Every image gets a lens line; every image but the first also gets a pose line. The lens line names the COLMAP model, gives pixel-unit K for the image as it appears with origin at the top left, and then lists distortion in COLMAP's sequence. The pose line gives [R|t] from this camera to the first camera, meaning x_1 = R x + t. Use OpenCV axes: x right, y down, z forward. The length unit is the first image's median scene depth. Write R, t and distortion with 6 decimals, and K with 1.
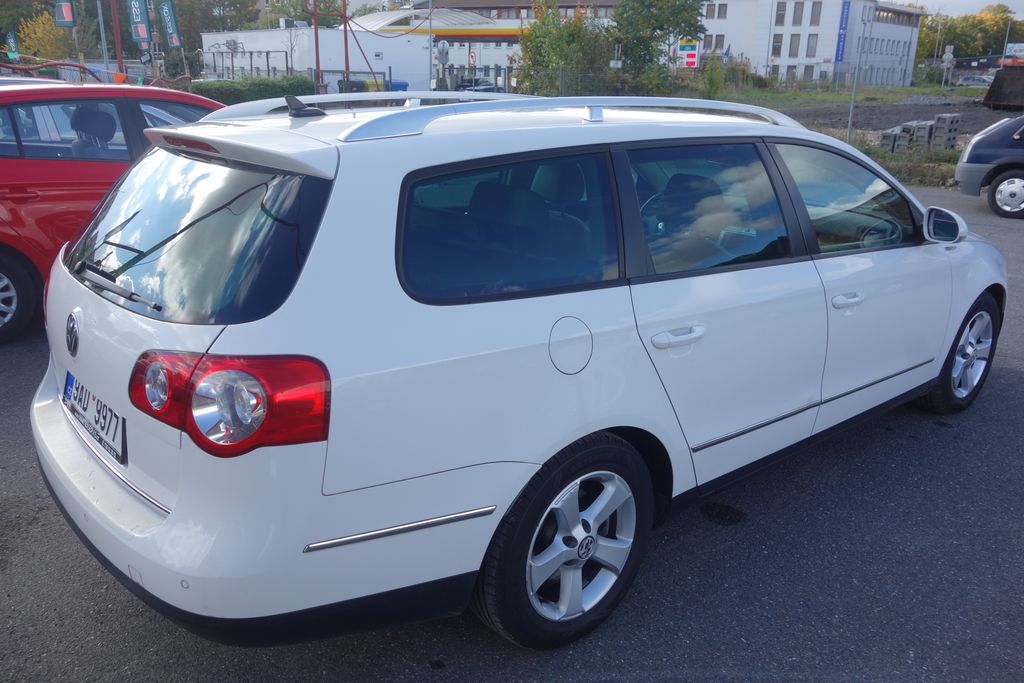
lens RADIAL K [[818.4, 0, 509.4], [0, 818.4, 337.9], [0, 0, 1]] dist [0.000621, -0.006105]
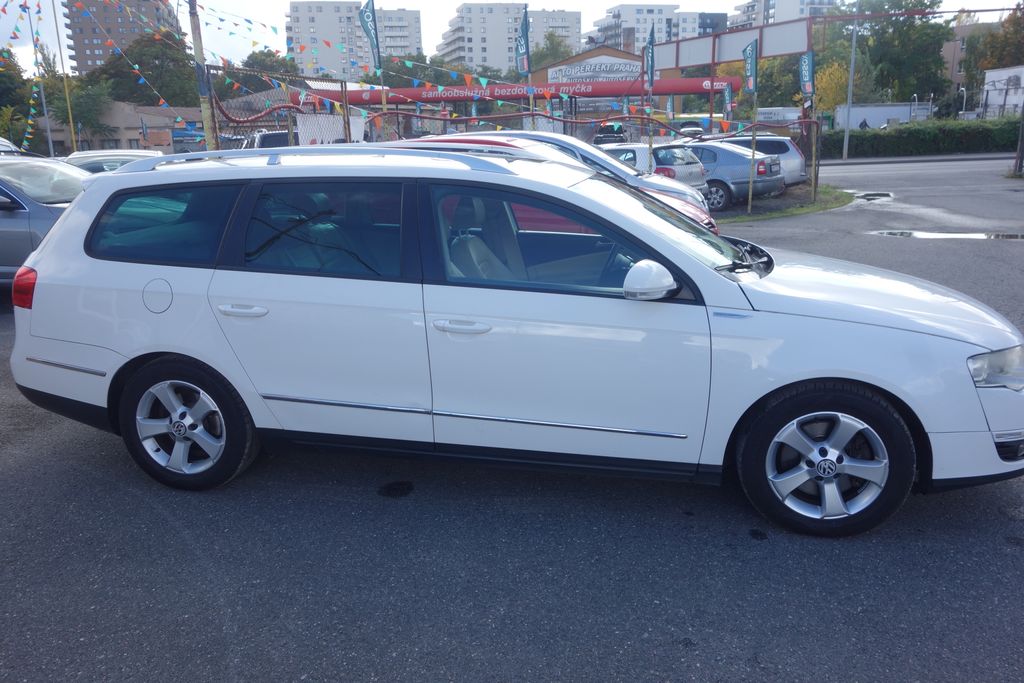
lens RADIAL K [[818.4, 0, 511.0], [0, 818.4, 349.5], [0, 0, 1]] dist [0.000621, -0.006105]
pose [[0.609829, 0.182159, -0.771314, 1.585560], [-0.207995, 0.975899, 0.066027, -0.125046], [0.764752, 0.120165, 0.633020, 0.441636]]
